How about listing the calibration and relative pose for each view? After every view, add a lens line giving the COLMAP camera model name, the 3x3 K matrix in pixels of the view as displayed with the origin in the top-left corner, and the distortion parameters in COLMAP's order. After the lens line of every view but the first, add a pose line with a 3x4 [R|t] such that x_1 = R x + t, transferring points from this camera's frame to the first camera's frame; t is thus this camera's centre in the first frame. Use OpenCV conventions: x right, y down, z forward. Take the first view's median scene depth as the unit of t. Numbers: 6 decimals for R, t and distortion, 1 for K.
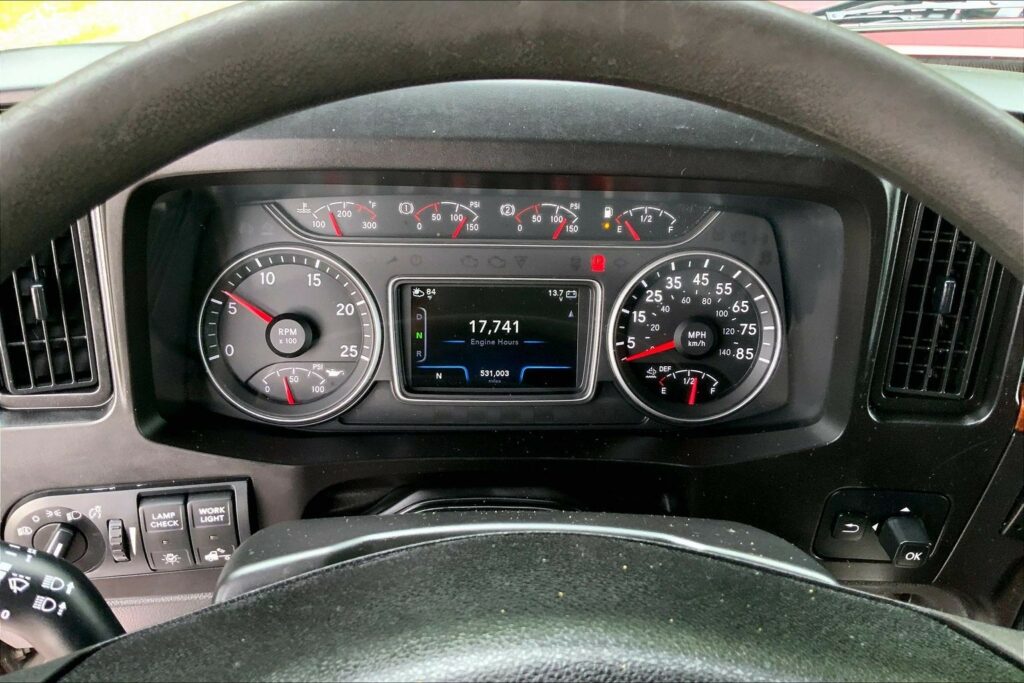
lens RADIAL K [[859.0, 0, 515.6], [0, 859.0, 342.5], [0, 0, 1]] dist [0.033789, -0.009749]
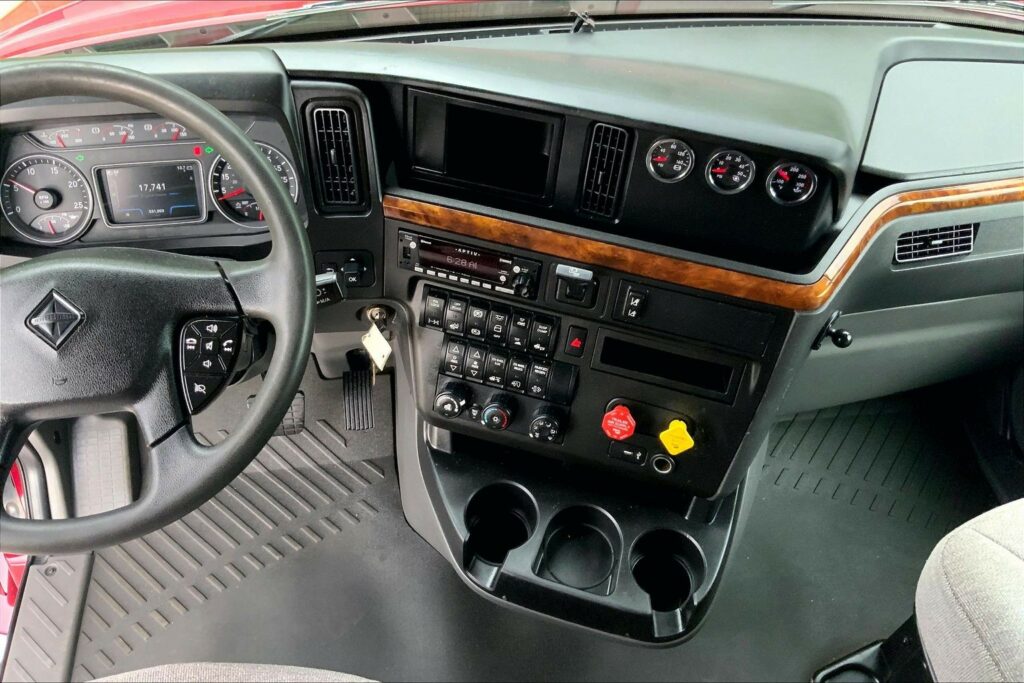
lens RADIAL K [[833.1, 0, 508.7], [0, 833.1, 344.6], [0, 0, 1]] dist [0.059765, -0.128369]
pose [[0.995180, -0.084926, 0.049028, 0.678985], [0.076669, 0.985564, 0.150948, 0.111889], [-0.061140, -0.146461, 0.987325, -1.035543]]
